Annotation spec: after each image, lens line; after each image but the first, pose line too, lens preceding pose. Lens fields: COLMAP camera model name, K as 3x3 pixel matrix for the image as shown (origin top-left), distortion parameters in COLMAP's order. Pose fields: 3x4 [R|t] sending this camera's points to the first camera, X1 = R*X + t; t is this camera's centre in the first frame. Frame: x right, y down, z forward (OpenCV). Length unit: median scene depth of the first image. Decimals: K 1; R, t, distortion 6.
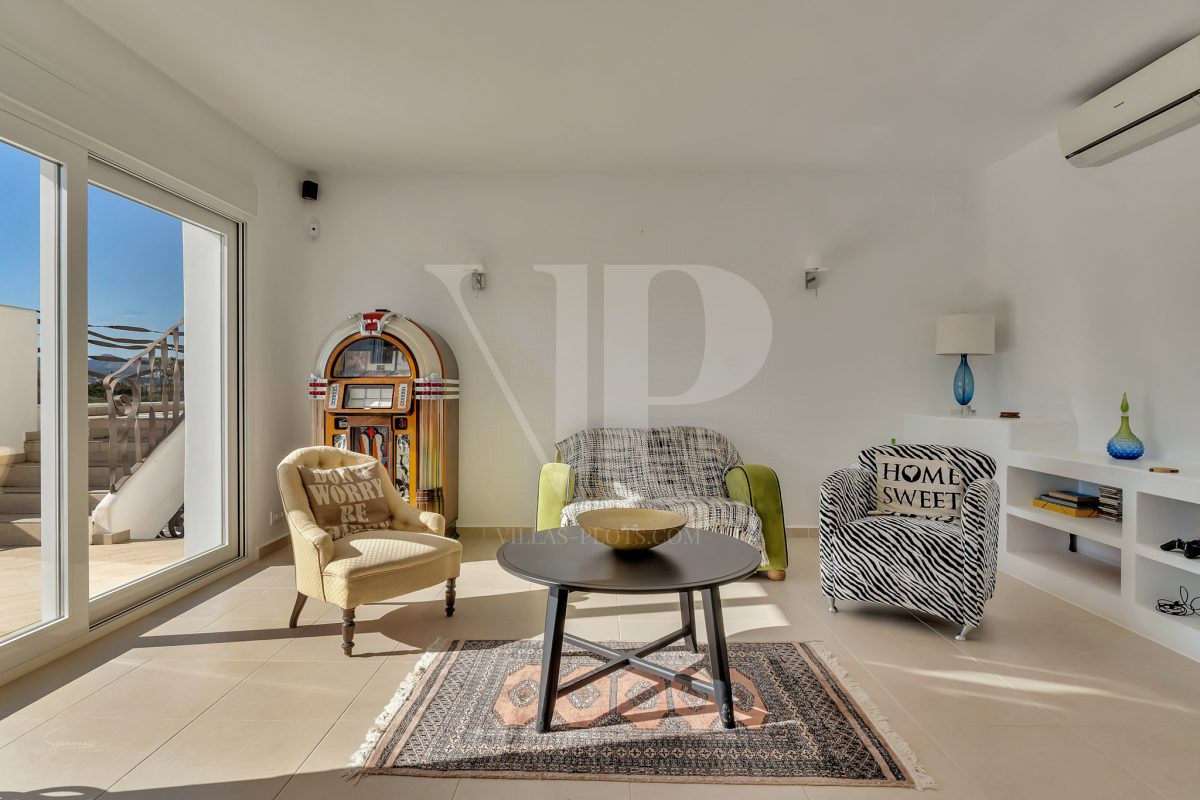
lens RADIAL K [[667.0, 0, 588.0], [0, 667.0, 395.7], [0, 0, 1]] dist [-0.006444, 0.000430]
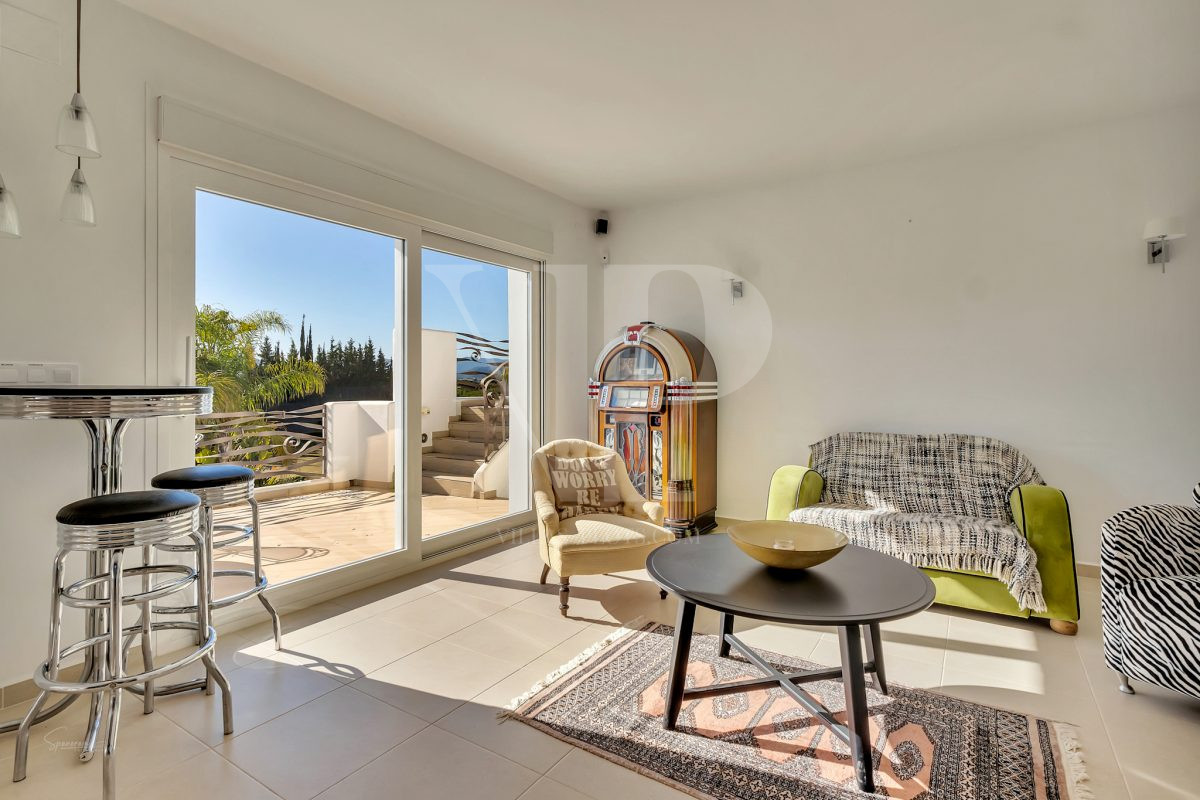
lens RADIAL K [[598.4, 0, 579.8], [0, 598.4, 381.2], [0, 0, 1]] dist [0.002159, 0.000557]
pose [[0.841884, -0.001173, -0.539658, 0.210466], [-0.004760, 0.999943, -0.009599, -0.020573], [0.539638, 0.010650, 0.841830, 0.082229]]
